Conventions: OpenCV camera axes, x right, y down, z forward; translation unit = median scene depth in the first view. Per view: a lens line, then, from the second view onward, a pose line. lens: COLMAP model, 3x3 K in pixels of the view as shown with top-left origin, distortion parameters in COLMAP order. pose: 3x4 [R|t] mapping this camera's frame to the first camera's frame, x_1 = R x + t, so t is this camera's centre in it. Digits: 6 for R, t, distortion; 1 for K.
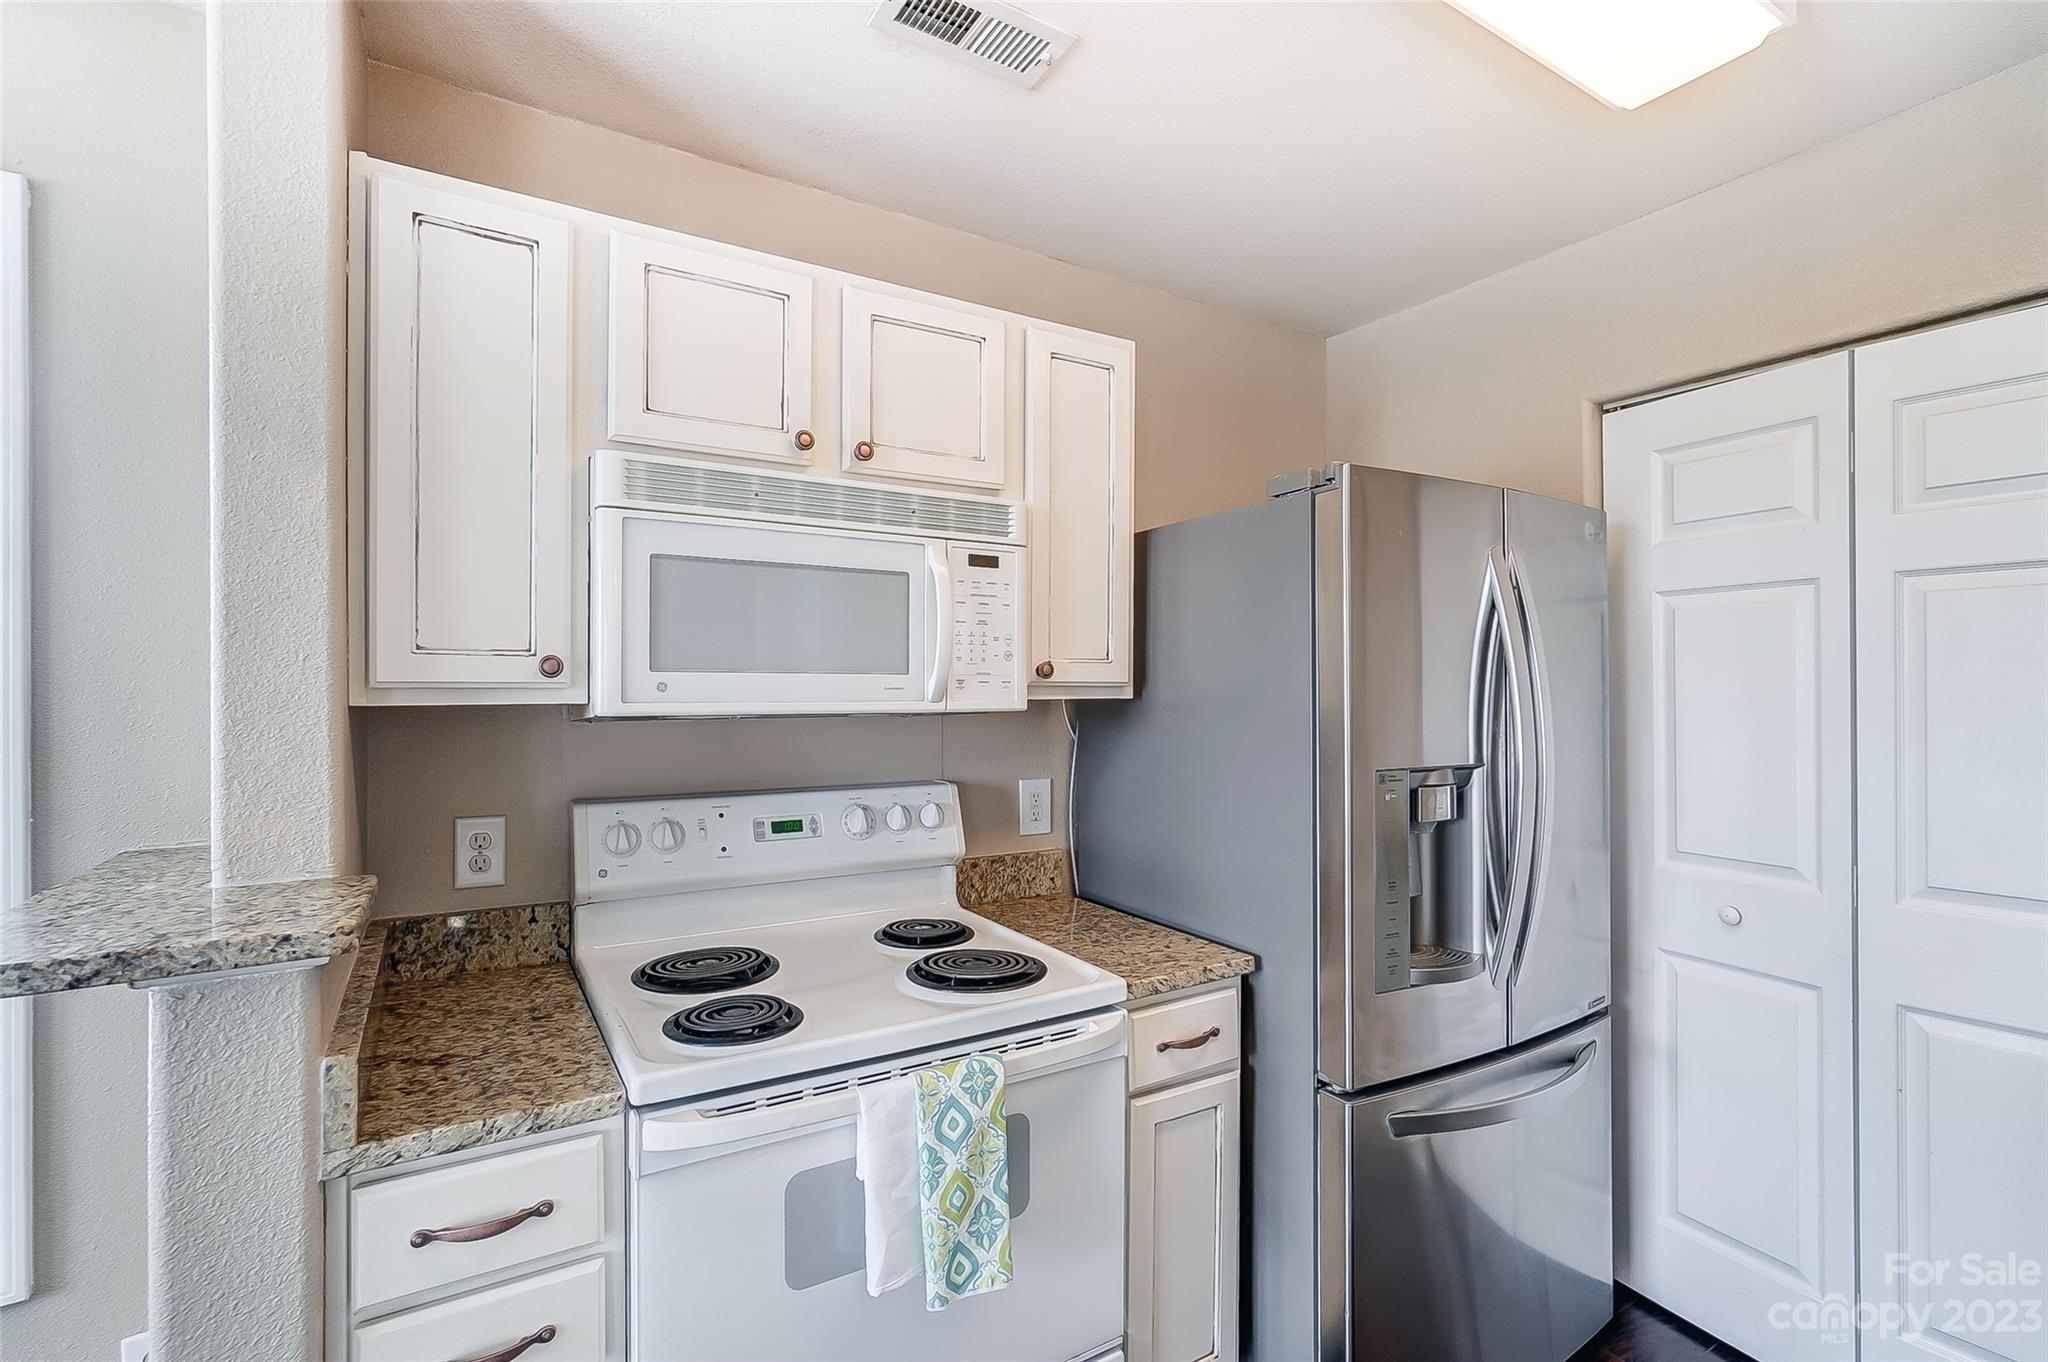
lens RADIAL K [[918.3, 0, 1016.5], [0, 918.3, 678.3], [0, 0, 1]] dist [-0.004566, 0.004866]
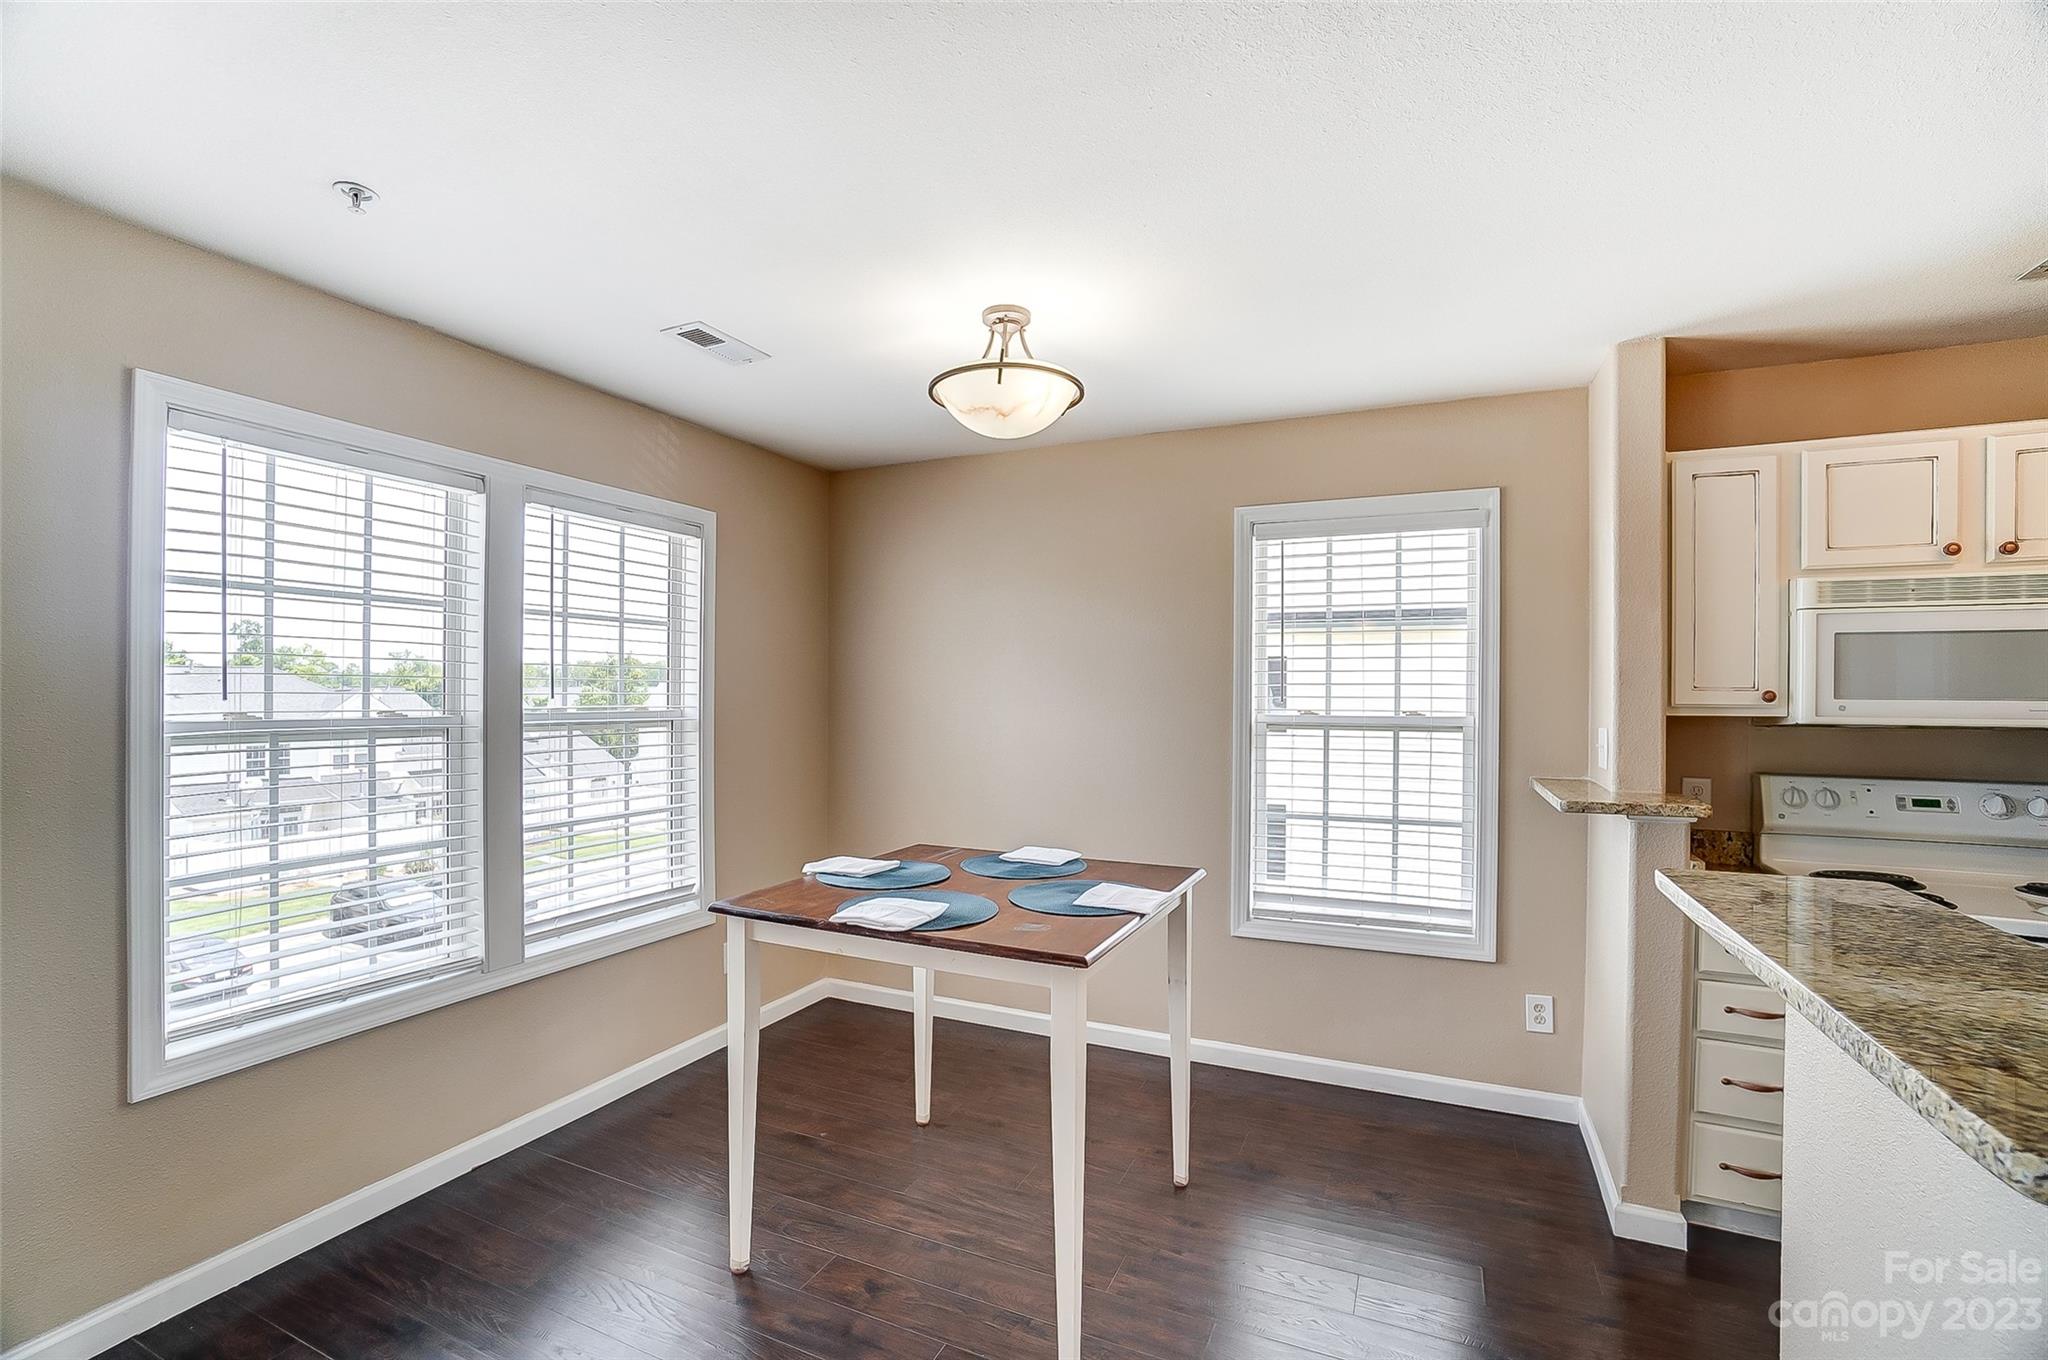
lens RADIAL K [[918.3, 0, 1009.8], [0, 918.3, 700.5], [0, 0, 1]] dist [-0.004566, 0.004866]
pose [[0.572440, 0.003810, -0.819938, 0.126278], [0.002801, 0.999974, 0.006602, -0.017786], [0.819942, -0.006076, 0.572415, -1.151566]]
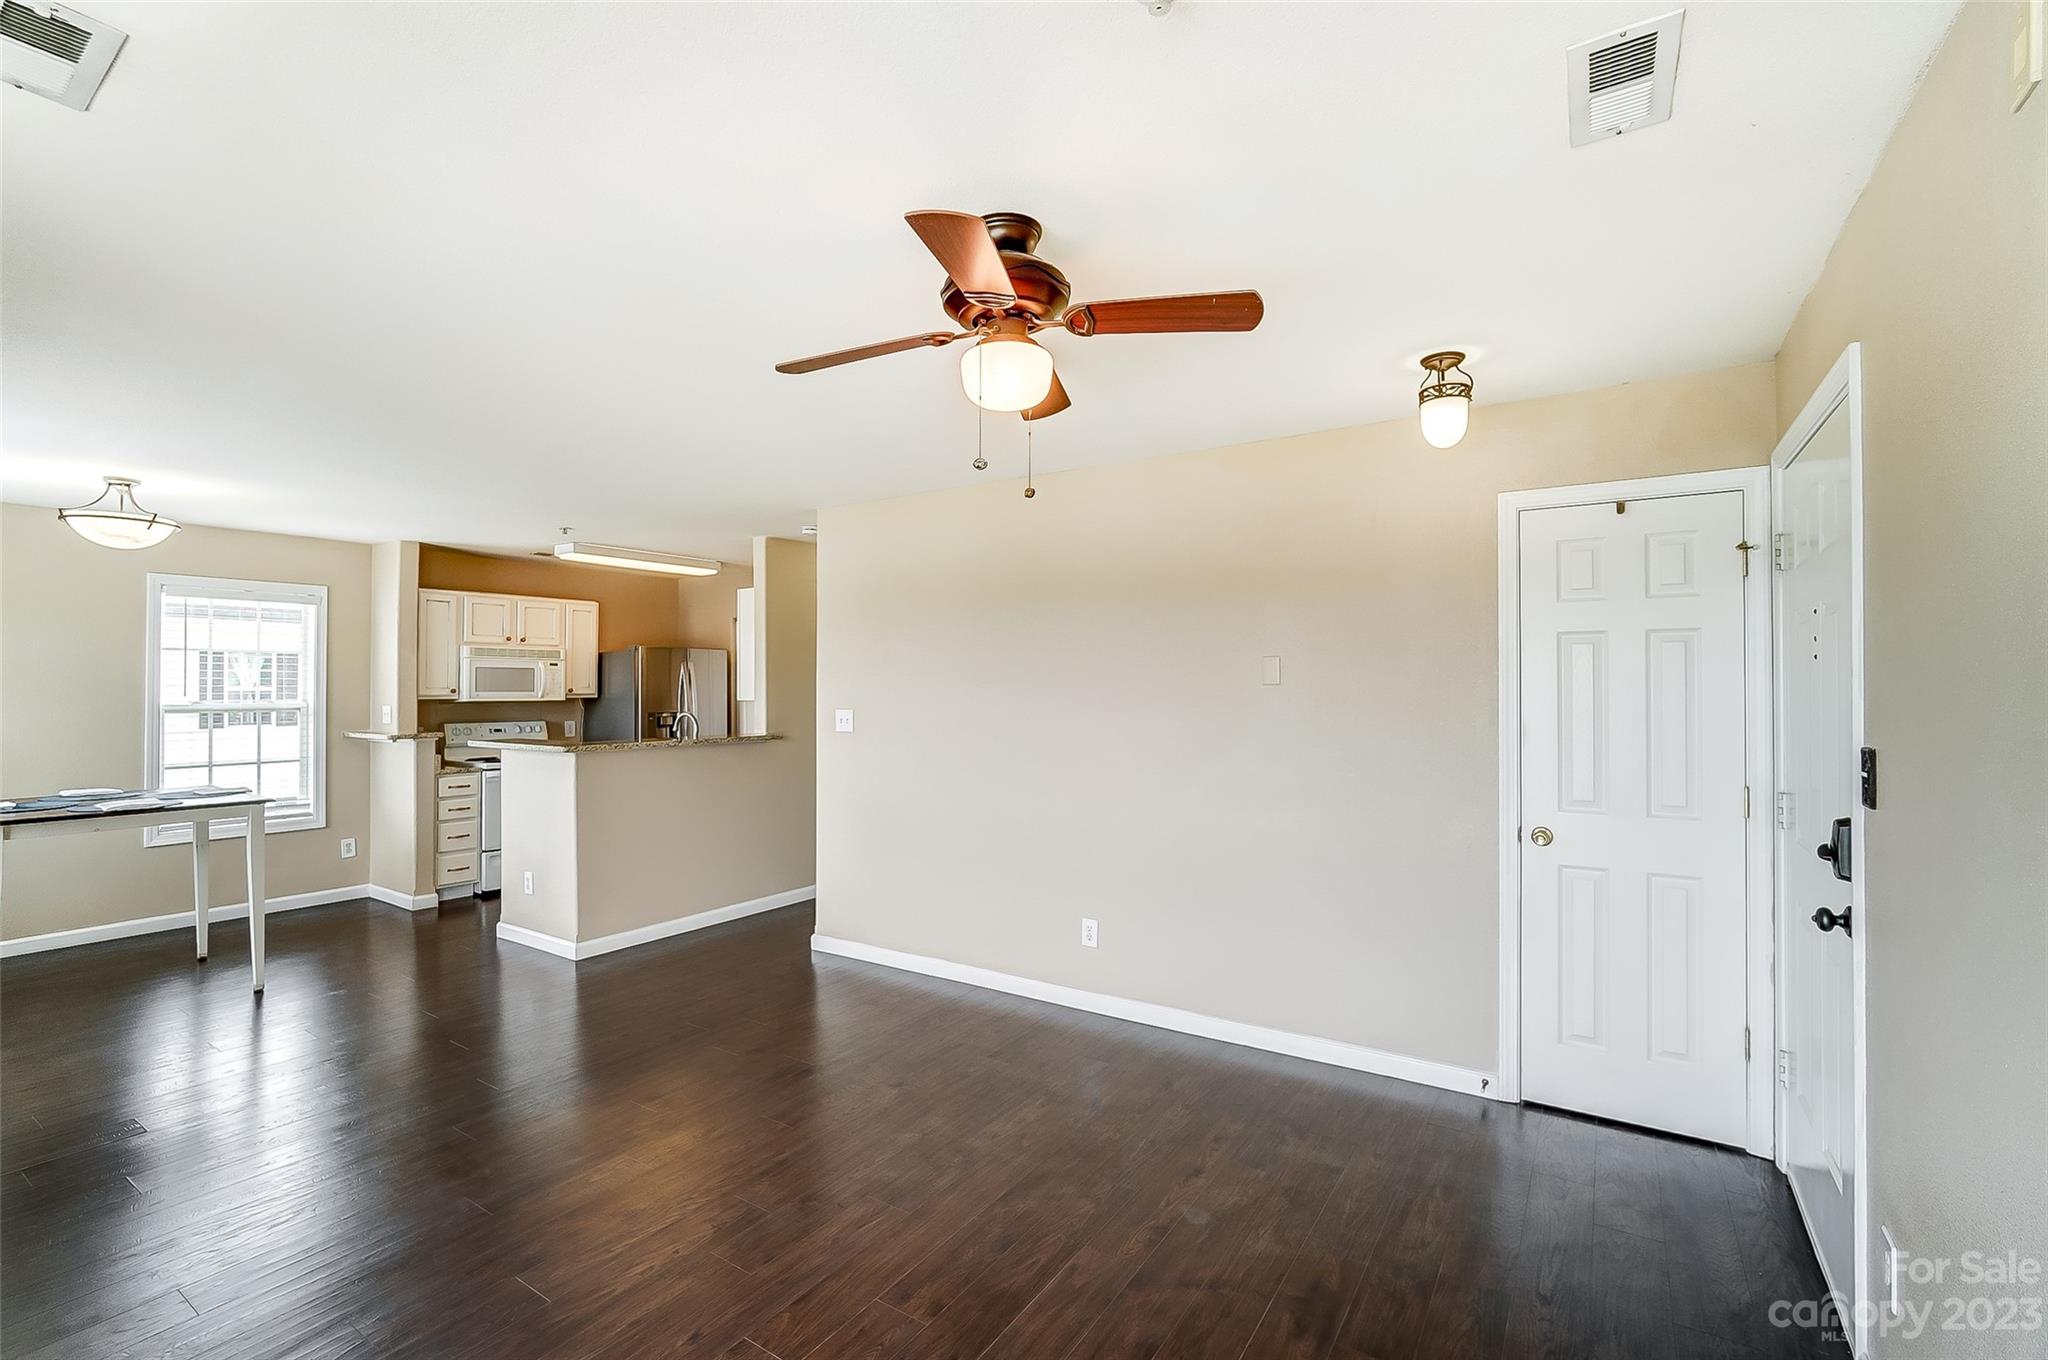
lens RADIAL K [[918.3, 0, 1031.9], [0, 918.3, 682.8], [0, 0, 1]] dist [-0.004566, 0.004866]
pose [[0.899110, -0.003701, 0.437708, 0.097036], [0.004498, 0.999990, -0.000783, -0.032630], [-0.437700, 0.002673, 0.899117, -3.905472]]
